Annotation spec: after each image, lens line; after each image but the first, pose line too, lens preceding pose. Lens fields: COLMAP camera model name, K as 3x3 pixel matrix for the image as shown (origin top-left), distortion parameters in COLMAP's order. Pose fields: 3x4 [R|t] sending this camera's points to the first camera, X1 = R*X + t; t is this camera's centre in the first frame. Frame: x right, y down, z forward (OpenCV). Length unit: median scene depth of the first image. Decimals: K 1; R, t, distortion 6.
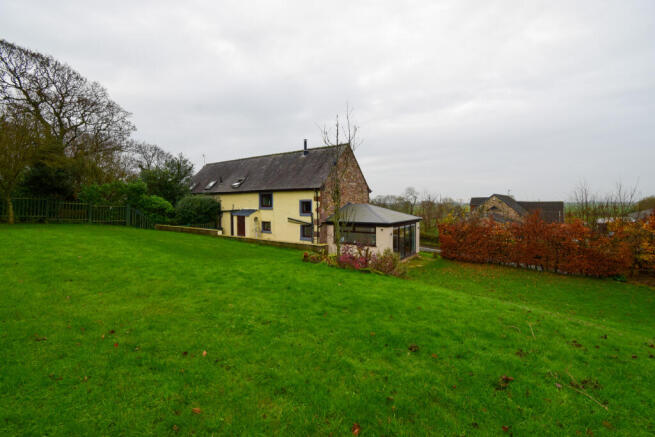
lens RADIAL K [[308.8, 0, 324.9], [0, 308.8, 218.0], [0, 0, 1]] dist [0.001566, -0.019169]
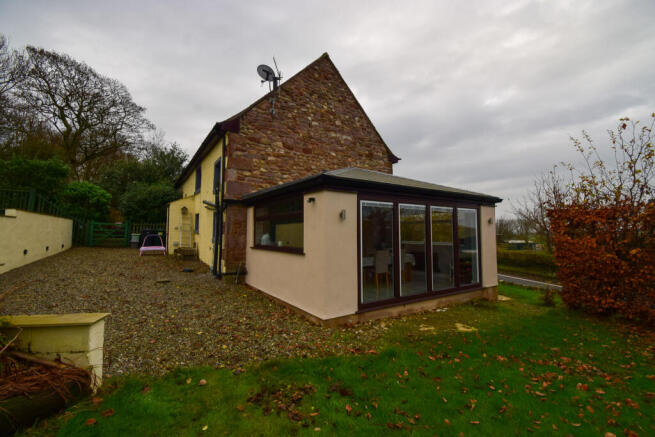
lens RADIAL K [[308.8, 0, 324.9], [0, 308.8, 218.0], [0, 0, 1]] dist [0.001566, -0.019169]
pose [[0.930059, -0.010765, -0.367252, 0.245992], [-0.028369, 0.994483, -0.100993, 0.069391], [0.366313, 0.104348, 0.924622, 0.548716]]
